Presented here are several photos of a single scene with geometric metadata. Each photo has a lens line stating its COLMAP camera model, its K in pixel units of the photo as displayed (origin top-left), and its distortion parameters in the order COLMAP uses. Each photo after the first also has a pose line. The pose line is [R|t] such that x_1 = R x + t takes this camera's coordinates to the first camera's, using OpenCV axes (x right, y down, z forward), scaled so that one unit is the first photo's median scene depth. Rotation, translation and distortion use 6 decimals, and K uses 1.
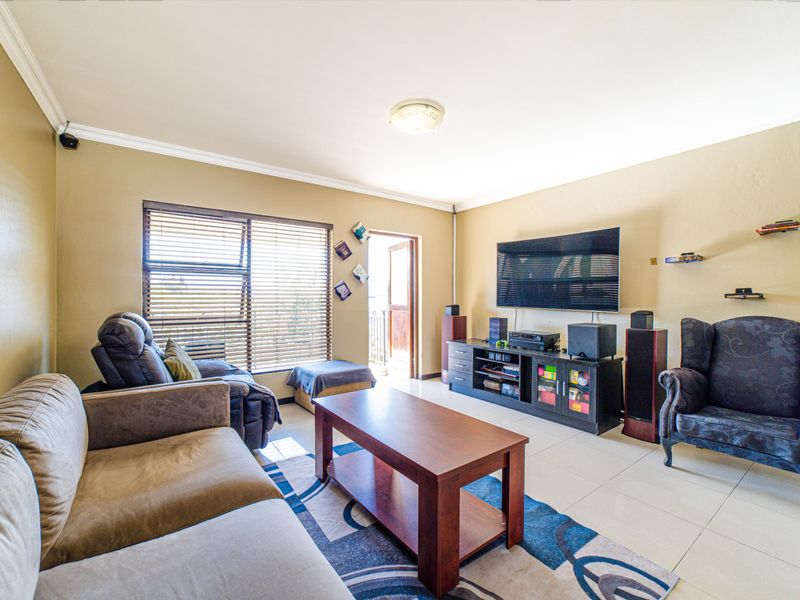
lens RADIAL K [[370.6, 0, 400.0], [0, 370.6, 300.0], [0, 0, 1]] dist [-0.036811, 0.017292]
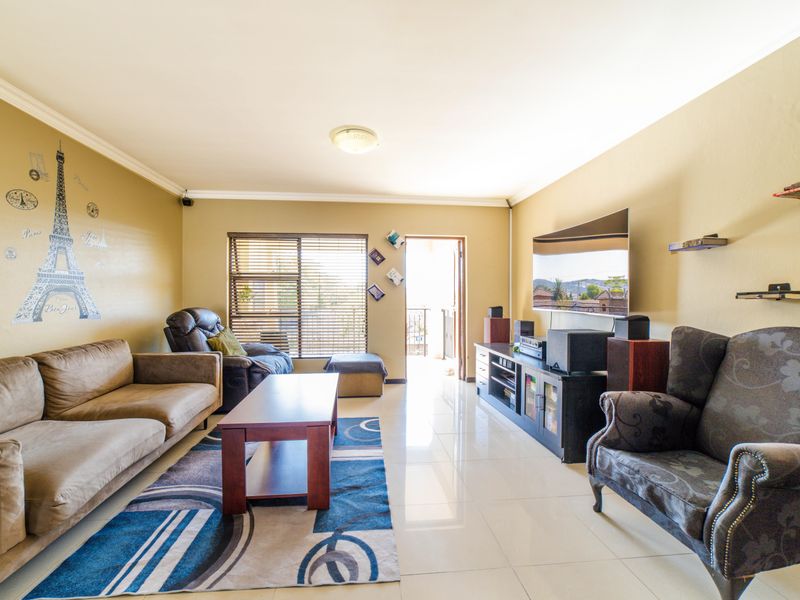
lens RADIAL K [[368.4, 0, 365.3], [0, 368.4, 299.6], [0, 0, 1]] dist [-0.021829, 0.000249]
pose [[0.842150, 0.002109, -0.539239, 0.546684], [-0.004170, 0.999988, -0.002601, 0.000625], [0.539227, 0.004439, 0.842149, 0.049100]]
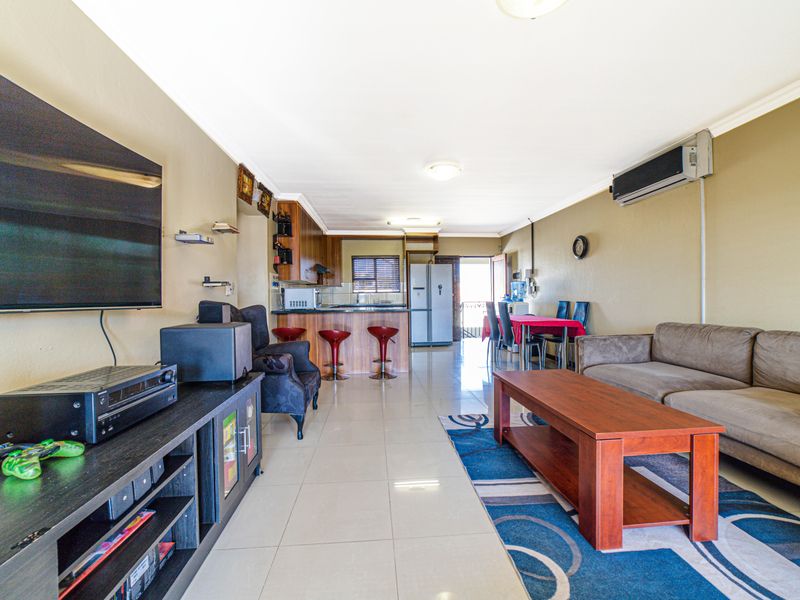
lens RADIAL K [[342.2, 0, 398.7], [0, 342.2, 299.6], [0, 0, 1]] dist [-0.027098, 0.010967]
pose [[-0.865583, -0.001430, 0.500763, -0.011818], [0.010672, 0.999716, 0.021303, 0.016645], [-0.500651, 0.023783, -0.865322, 1.260341]]
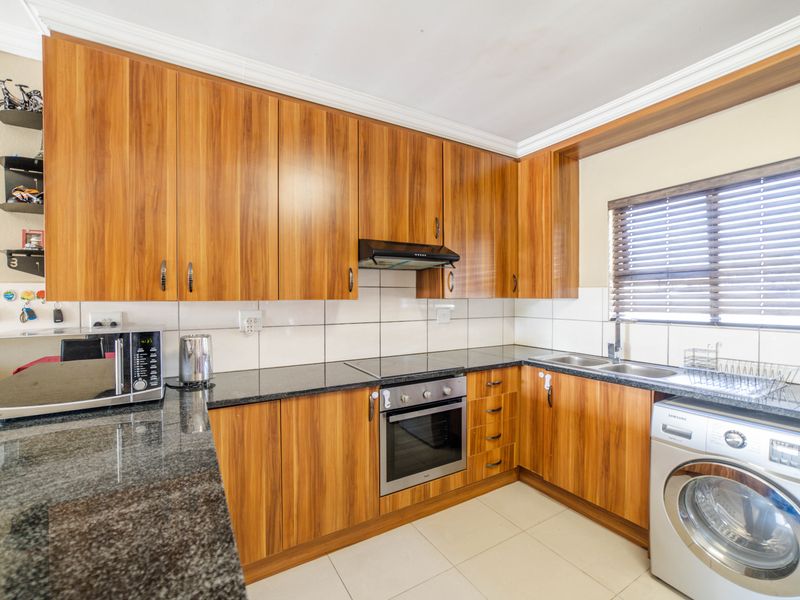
lens RADIAL K [[342.2, 0, 398.7], [0, 342.2, 299.6], [0, 0, 1]] dist [-0.027098, 0.010967]
pose [[0.081617, -0.016296, 0.996531, 0.675997], [0.012273, 0.999807, 0.015344, -0.042191], [-0.996588, 0.010978, 0.081801, -0.212674]]
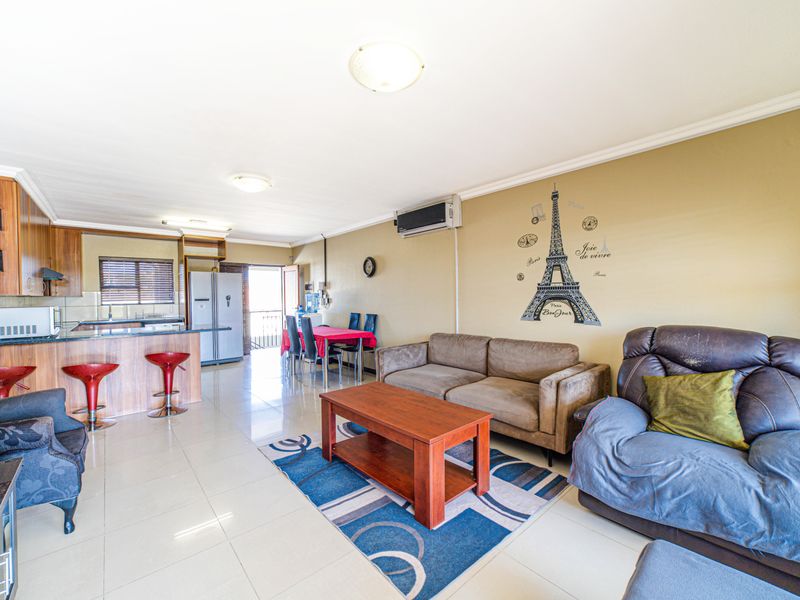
lens RADIAL K [[342.2, 0, 398.7], [0, 342.2, 299.6], [0, 0, 1]] dist [-0.027098, 0.010967]
pose [[-0.993721, 0.006357, -0.111709, 0.090000], [0.004269, 0.999812, 0.018923, -0.038116], [0.111808, 0.018327, -0.993561, 1.308157]]
